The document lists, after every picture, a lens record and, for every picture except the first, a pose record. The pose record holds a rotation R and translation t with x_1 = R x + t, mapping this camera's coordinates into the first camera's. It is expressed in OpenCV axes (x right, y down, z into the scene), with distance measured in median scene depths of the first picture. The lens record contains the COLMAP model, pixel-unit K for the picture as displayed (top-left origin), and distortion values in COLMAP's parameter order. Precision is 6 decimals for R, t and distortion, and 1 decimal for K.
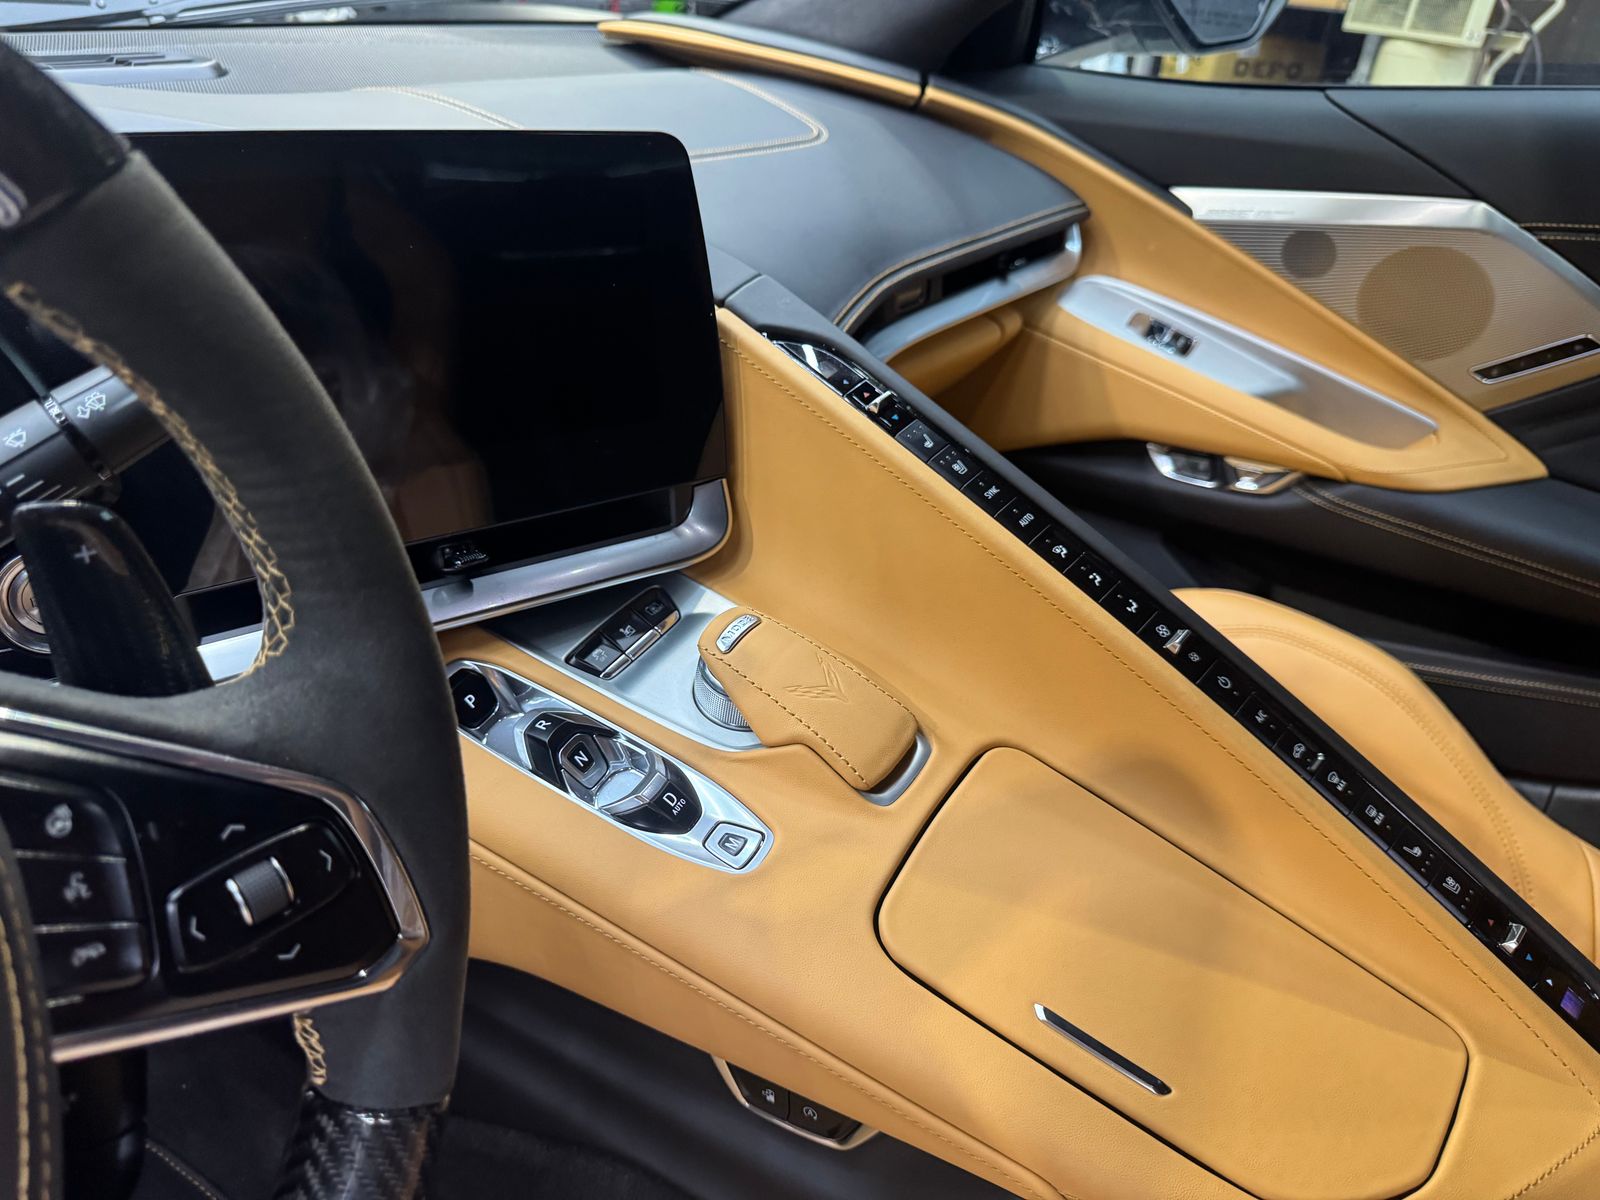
lens RADIAL K [[1094.2, 0, 769.8], [0, 1094.2, 606.4], [0, 0, 1]] dist [0.117300, -0.189235]
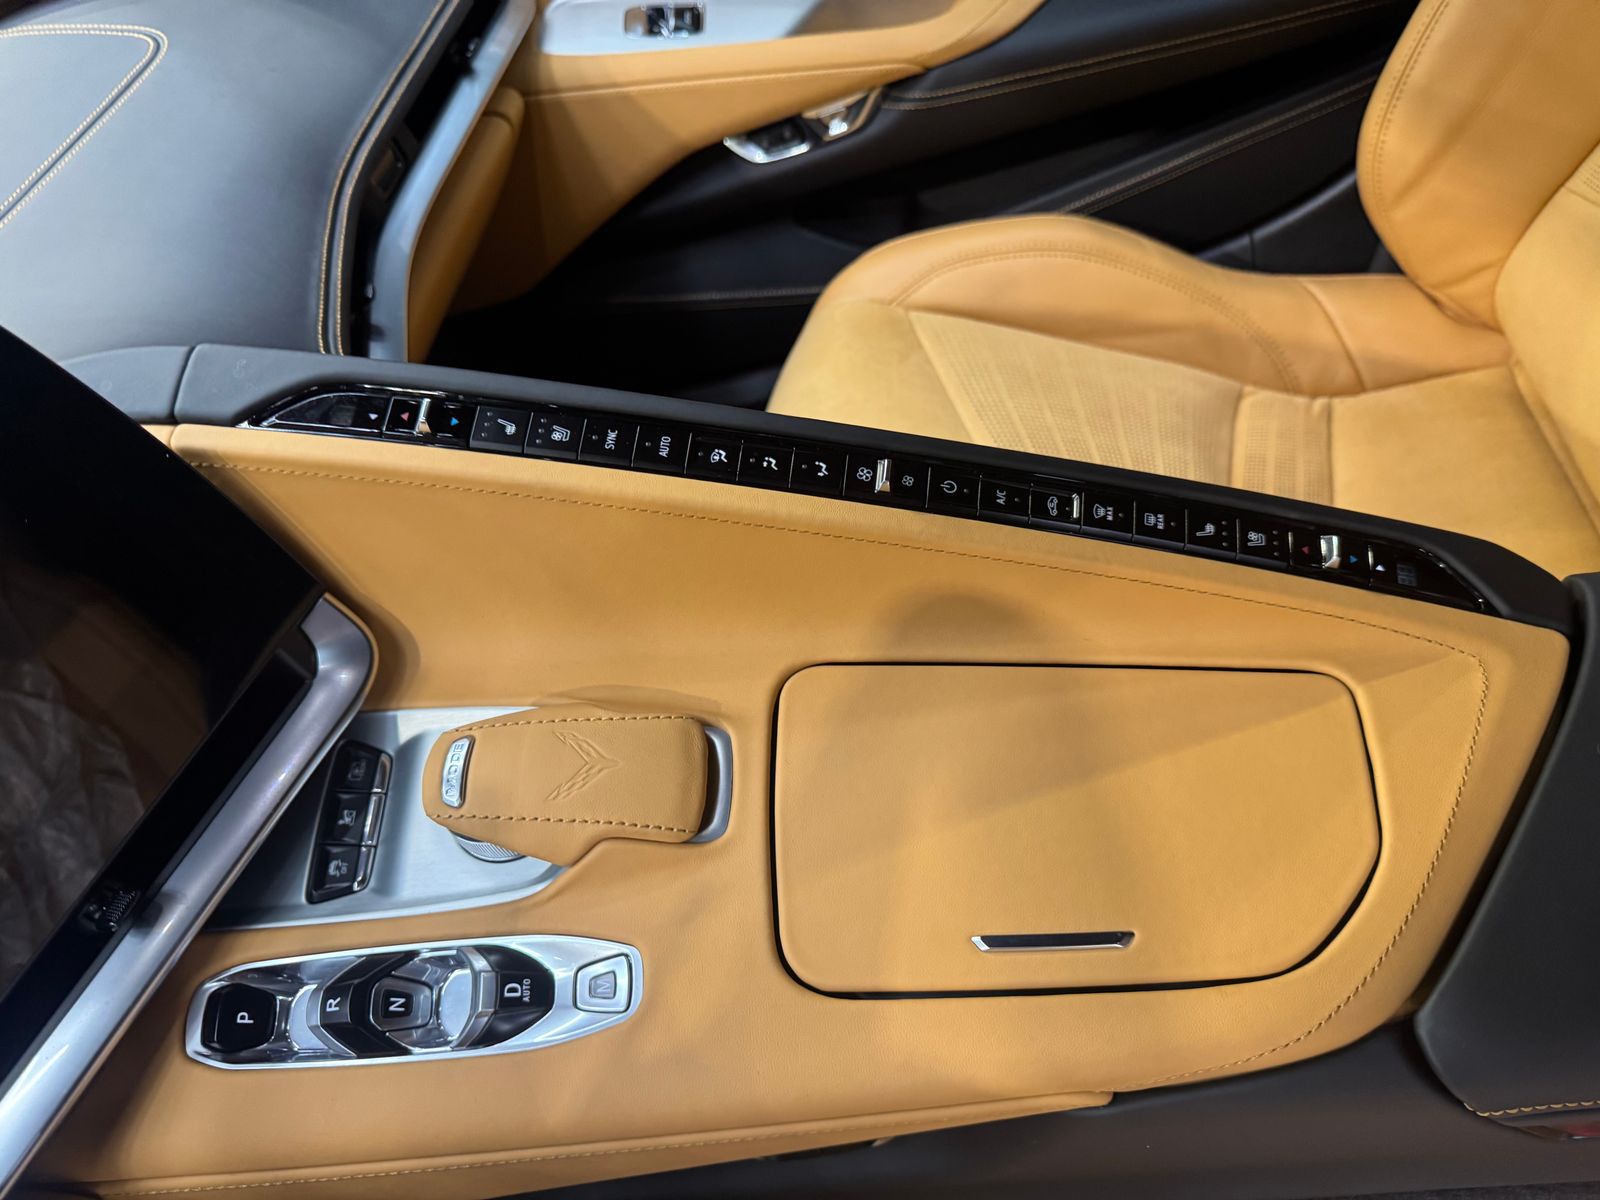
lens RADIAL K [[1126.5, 0, 765.7], [0, 1126.5, 599.4], [0, 0, 1]] dist [0.126356, -0.313905]
pose [[0.802141, -0.590108, 0.091337, 0.088725], [0.550588, 0.790116, 0.269388, -0.104447], [-0.231134, -0.165798, 0.958691, 0.087800]]
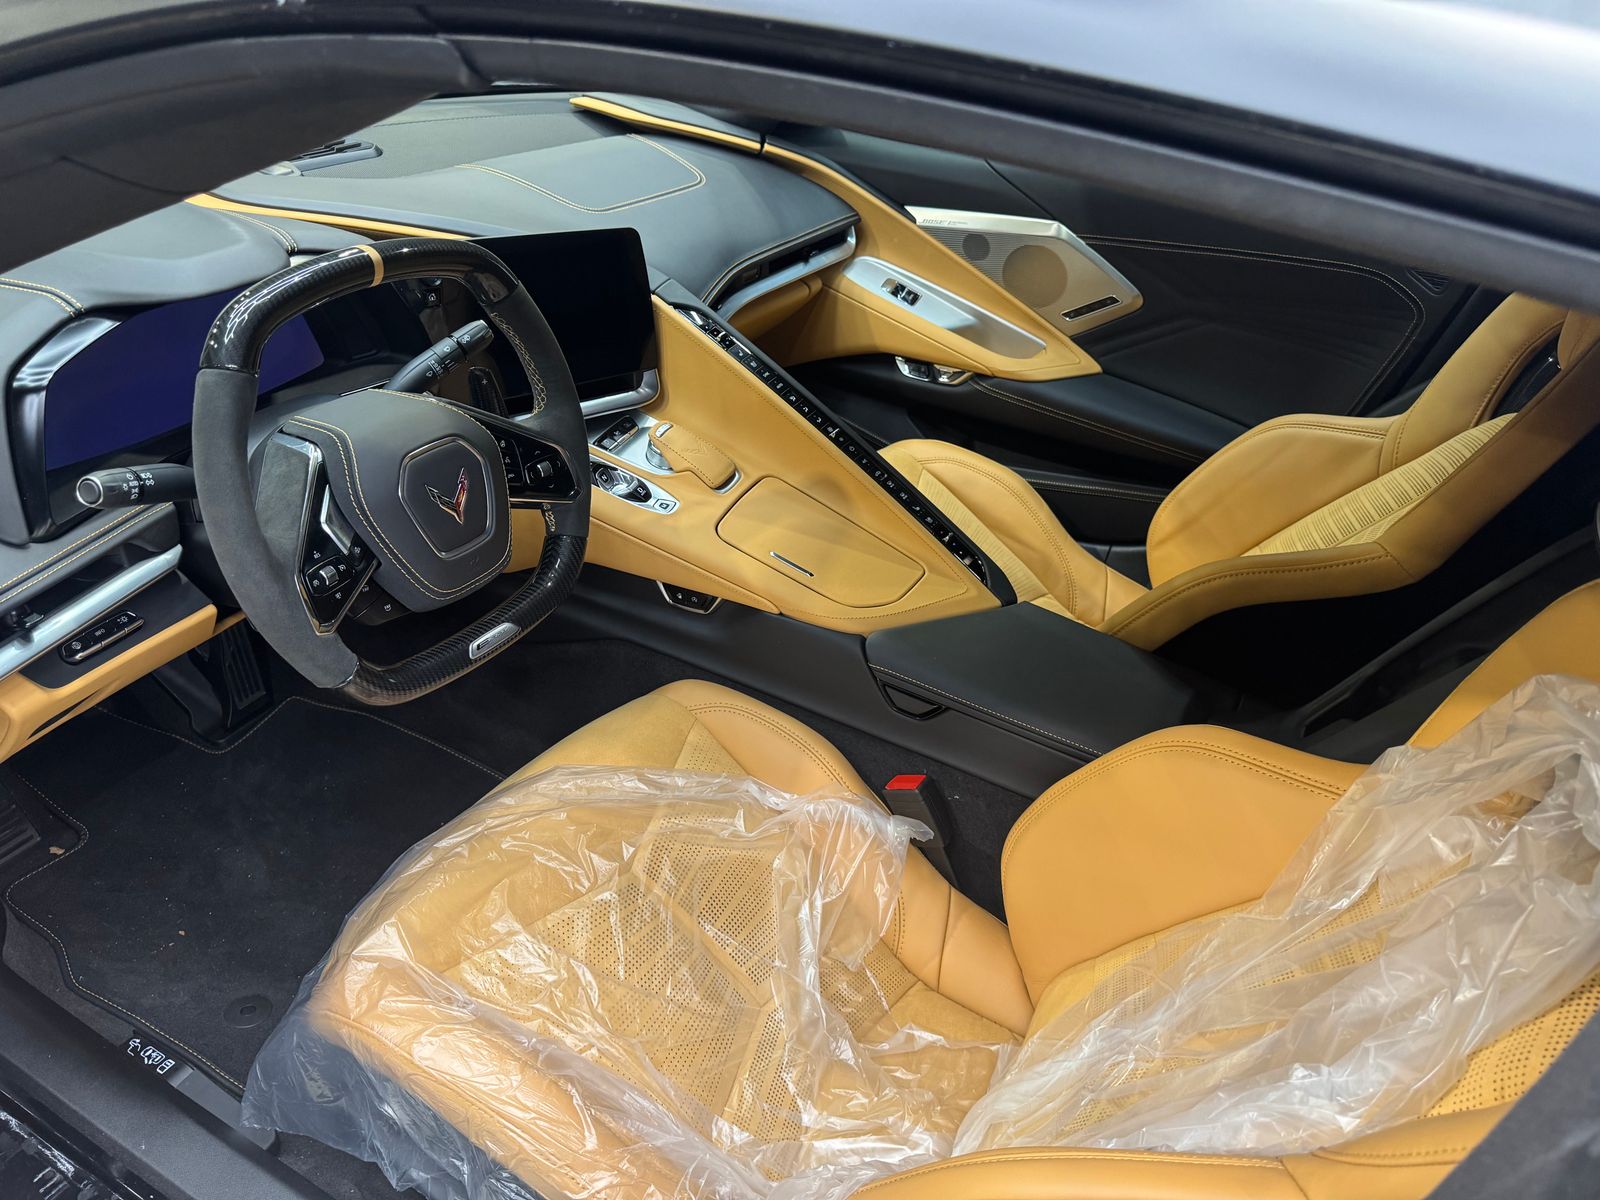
lens RADIAL K [[1094.2, 0, 769.8], [0, 1094.2, 606.4], [0, 0, 1]] dist [0.117300, -0.189235]
pose [[0.996968, -0.015703, 0.076215, 0.008431], [0.009950, 0.997113, 0.075281, 0.137345], [-0.077177, -0.074294, 0.994245, -0.893349]]
